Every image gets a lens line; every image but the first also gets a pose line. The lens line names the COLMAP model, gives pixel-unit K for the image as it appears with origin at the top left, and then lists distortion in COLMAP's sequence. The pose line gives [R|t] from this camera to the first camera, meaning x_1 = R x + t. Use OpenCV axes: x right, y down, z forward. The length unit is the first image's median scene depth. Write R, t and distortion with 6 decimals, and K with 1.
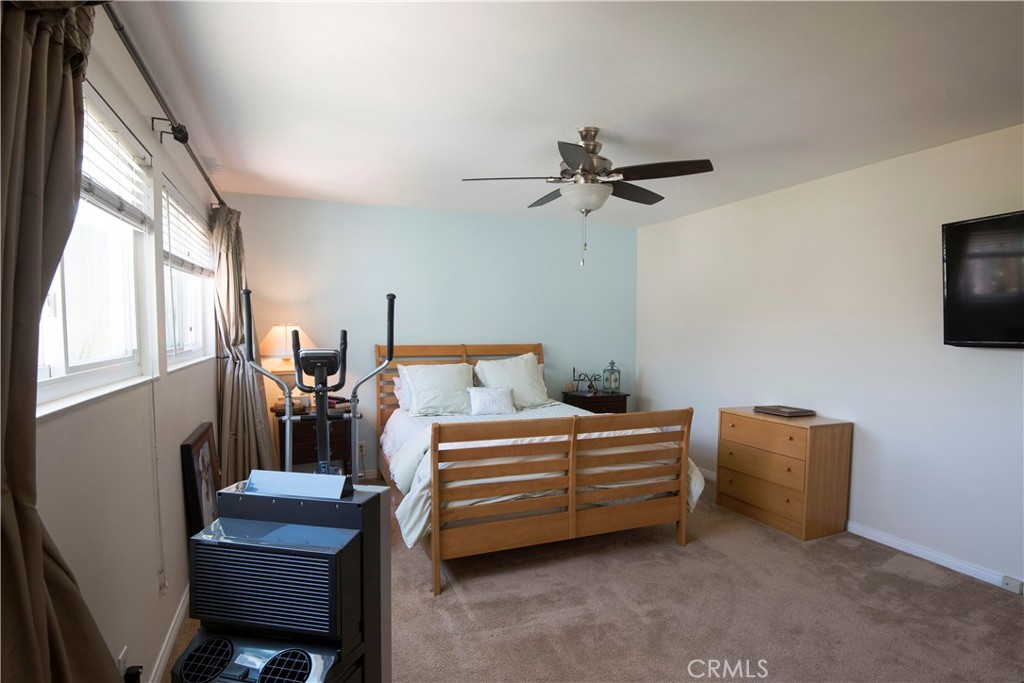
lens RADIAL K [[521.8, 0, 513.4], [0, 521.8, 361.1], [0, 0, 1]] dist [-0.000480, -0.000266]
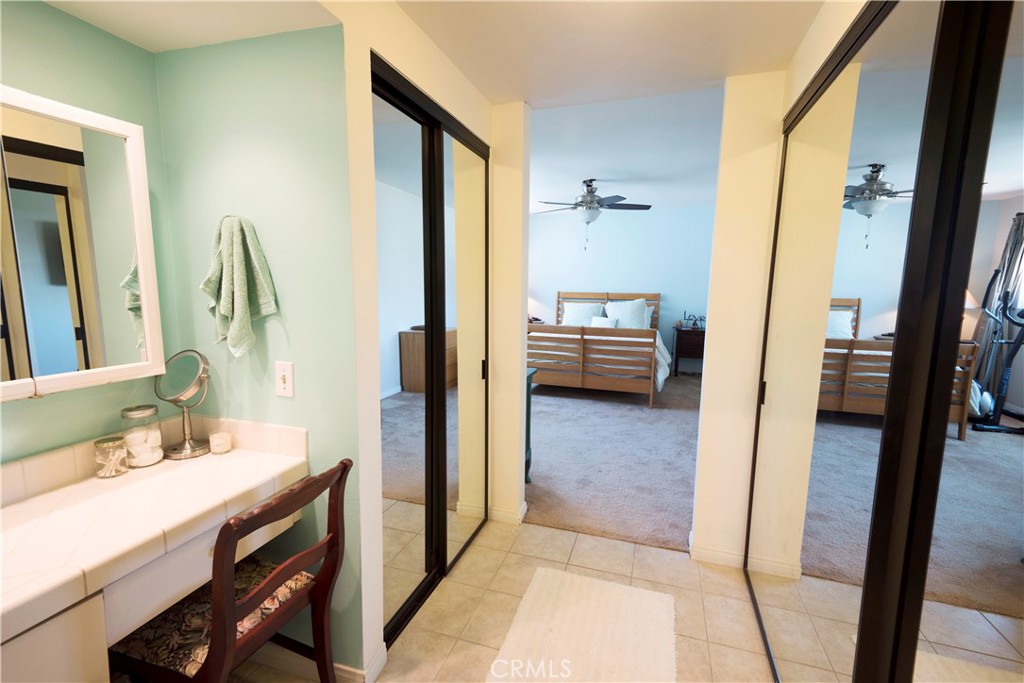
lens RADIAL K [[469.5, 0, 509.4], [0, 469.5, 345.0], [0, 0, 1]] dist [0.000132, -0.000556]
pose [[0.744265, 0.093290, -0.661337, 0.990372], [-0.050910, 0.995240, 0.083098, 0.037788], [0.665942, -0.028178, 0.745472, -0.473278]]
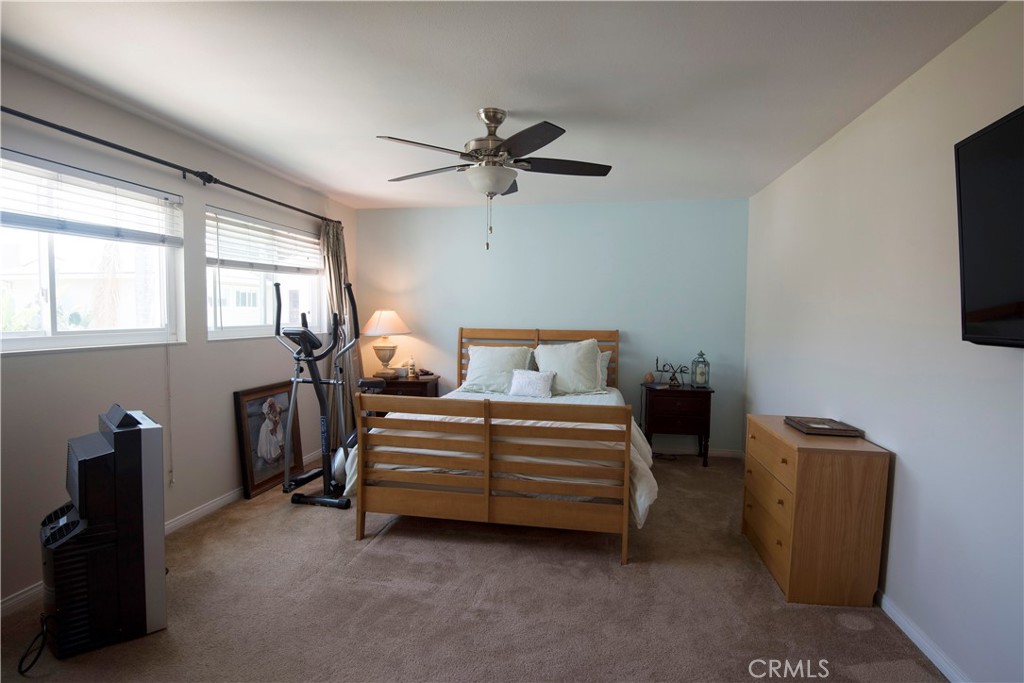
lens RADIAL K [[497.6, 0, 525.9], [0, 497.6, 343.4], [0, 0, 1]] dist [-0.001963, -0.000315]
pose [[0.847050, 0.036636, -0.530250, 0.612111], [-0.040772, 0.999161, 0.003904, -0.008669], [0.529948, 0.018313, 0.847832, 0.205123]]
